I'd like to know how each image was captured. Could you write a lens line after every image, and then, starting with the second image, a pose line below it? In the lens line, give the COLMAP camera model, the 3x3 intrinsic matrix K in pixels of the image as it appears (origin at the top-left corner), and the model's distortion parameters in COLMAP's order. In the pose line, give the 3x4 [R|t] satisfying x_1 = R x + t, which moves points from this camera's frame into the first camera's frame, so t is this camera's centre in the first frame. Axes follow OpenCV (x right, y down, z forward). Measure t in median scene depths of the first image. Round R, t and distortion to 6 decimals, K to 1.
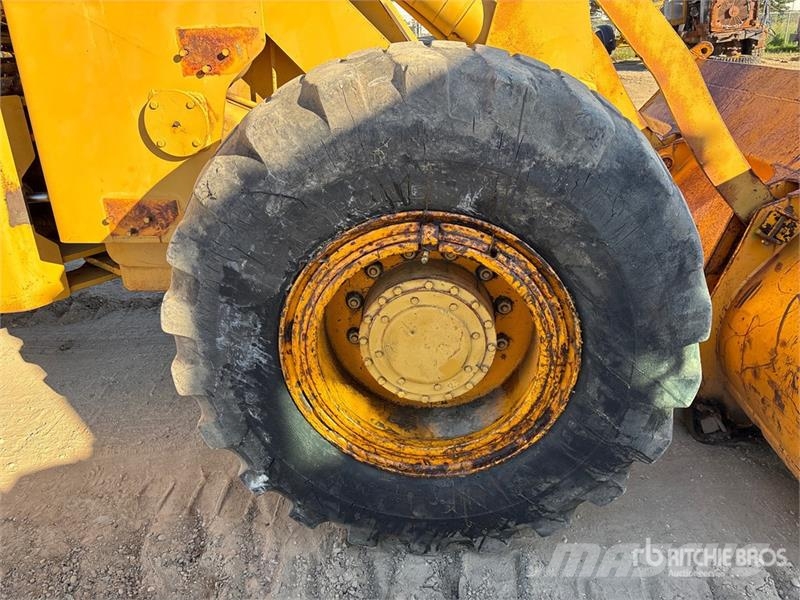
lens RADIAL K [[590.4, 0, 395.1], [0, 590.4, 299.5], [0, 0, 1]] dist [0.042298, -0.058915]
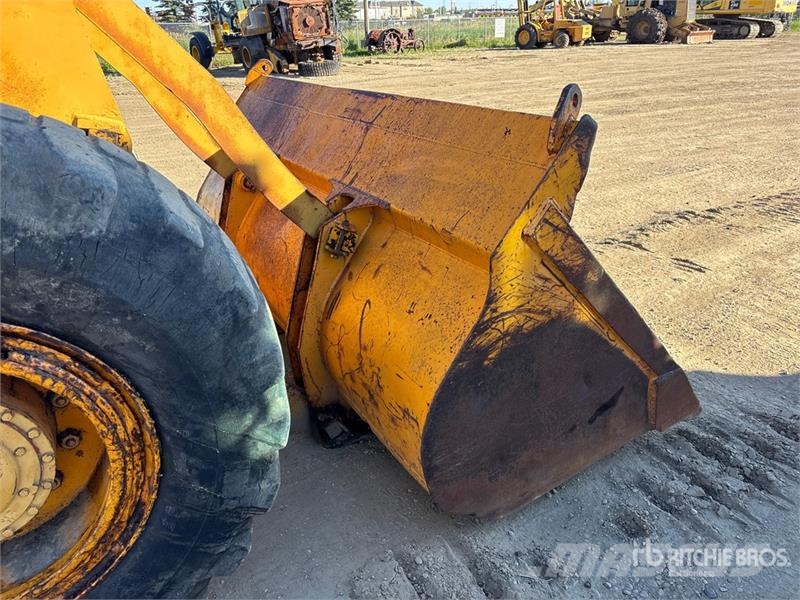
lens RADIAL K [[590.4, 0, 386.5], [0, 590.4, 301.1], [0, 0, 1]] dist [0.042298, -0.058915]
pose [[0.837063, -0.217407, 0.502055, 0.187065], [0.219231, 0.974049, 0.056277, -0.070774], [-0.501261, 0.062959, 0.863003, 0.049923]]
